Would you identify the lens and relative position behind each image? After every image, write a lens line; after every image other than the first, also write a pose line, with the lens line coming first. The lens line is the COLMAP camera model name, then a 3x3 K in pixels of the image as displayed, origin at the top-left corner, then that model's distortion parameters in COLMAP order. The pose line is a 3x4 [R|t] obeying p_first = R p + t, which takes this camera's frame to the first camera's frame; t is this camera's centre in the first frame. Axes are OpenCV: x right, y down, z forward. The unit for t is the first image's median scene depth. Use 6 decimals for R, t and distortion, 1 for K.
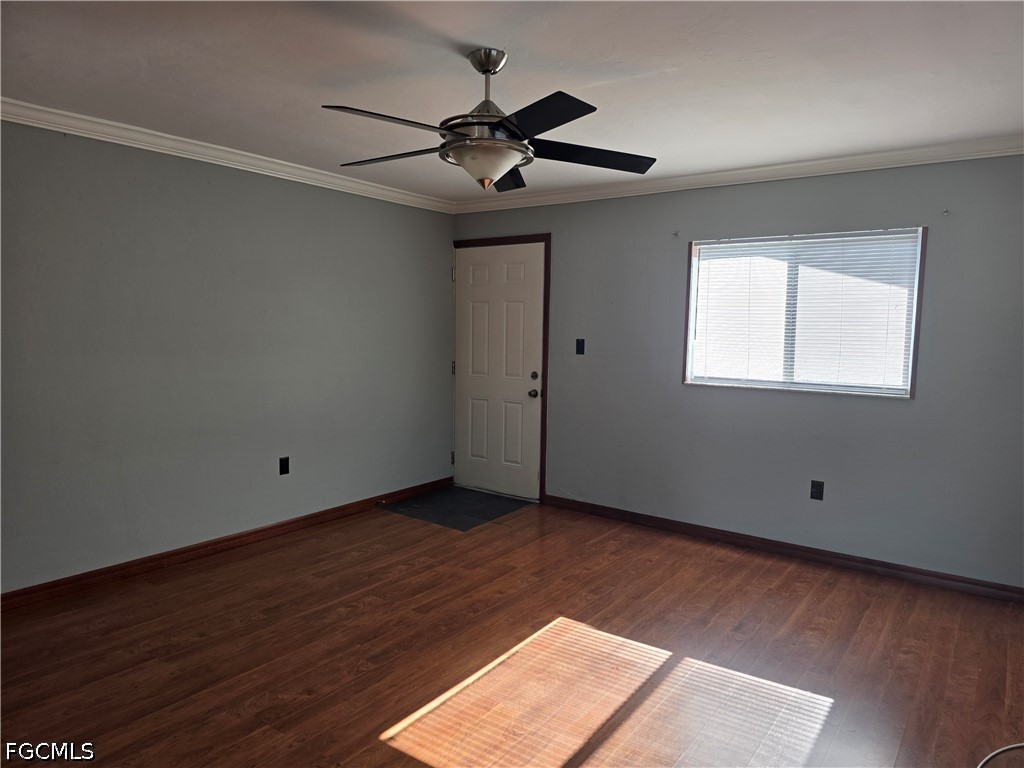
lens RADIAL K [[686.0, 0, 513.5], [0, 686.0, 384.0], [0, 0, 1]] dist [0.045954, -0.028306]
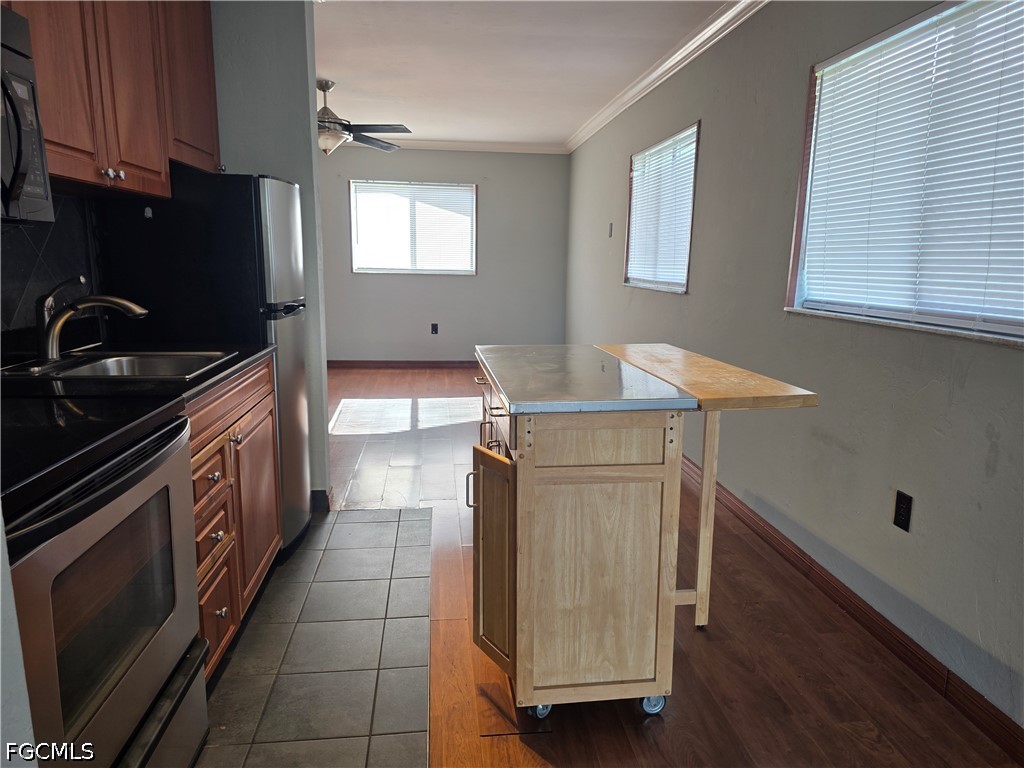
lens RADIAL K [[686.0, 0, 513.6], [0, 686.0, 388.2], [0, 0, 1]] dist [0.045954, -0.028306]
pose [[0.747135, -0.126596, 0.652505, -0.625506], [0.048085, 0.989417, 0.136903, 0.073841], [-0.662931, -0.070909, 0.745315, -0.513331]]
